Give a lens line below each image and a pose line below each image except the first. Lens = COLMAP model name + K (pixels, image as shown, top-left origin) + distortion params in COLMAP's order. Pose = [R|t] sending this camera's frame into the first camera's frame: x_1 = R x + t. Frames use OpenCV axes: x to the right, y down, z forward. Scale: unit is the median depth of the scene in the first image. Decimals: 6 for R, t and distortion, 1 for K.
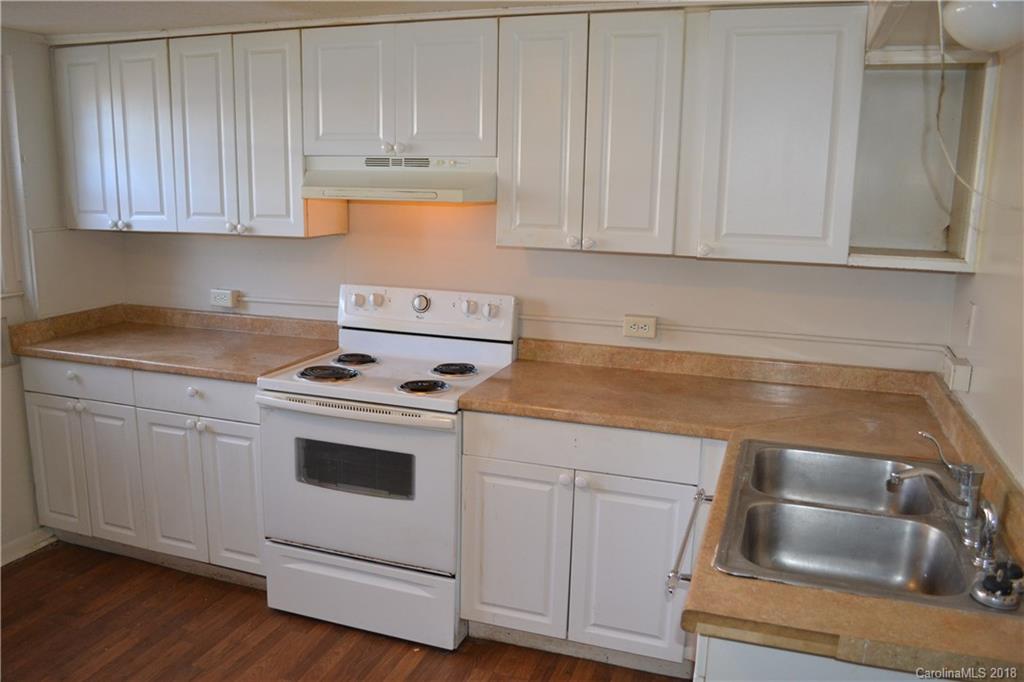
lens RADIAL K [[816.2, 0, 504.7], [0, 816.2, 343.3], [0, 0, 1]] dist [-0.106082, 0.032201]
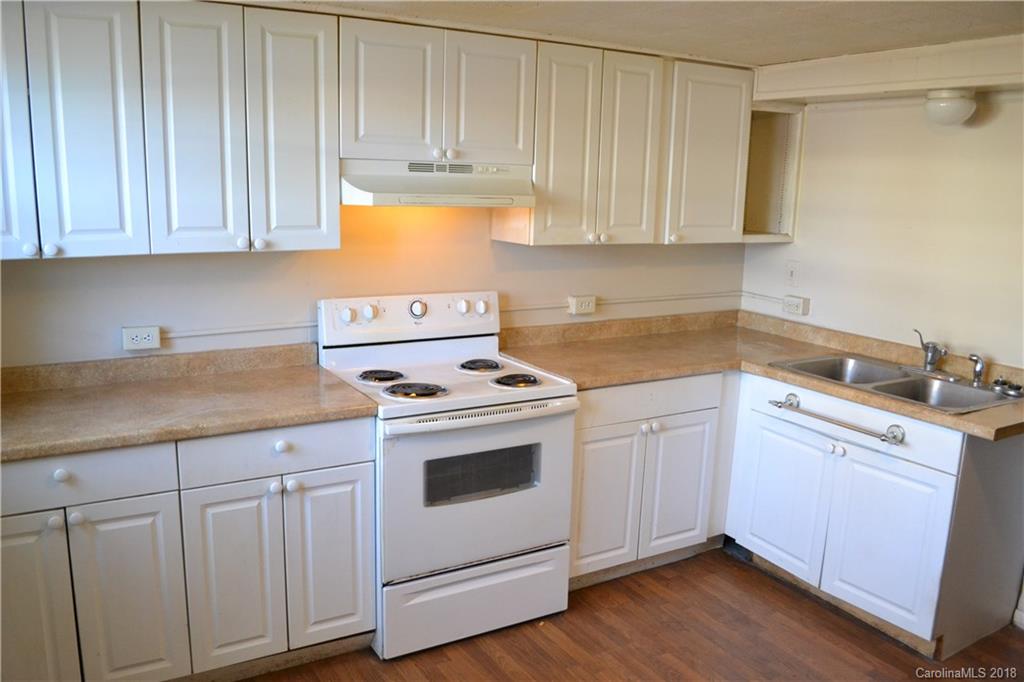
lens RADIAL K [[816.2, 0, 502.6], [0, 816.2, 344.5], [0, 0, 1]] dist [-0.106082, 0.032201]
pose [[0.647980, -0.150352, 0.746670, -0.838537], [0.139432, 0.987172, 0.077777, -0.074117], [-0.748786, 0.053711, 0.660632, 0.286421]]
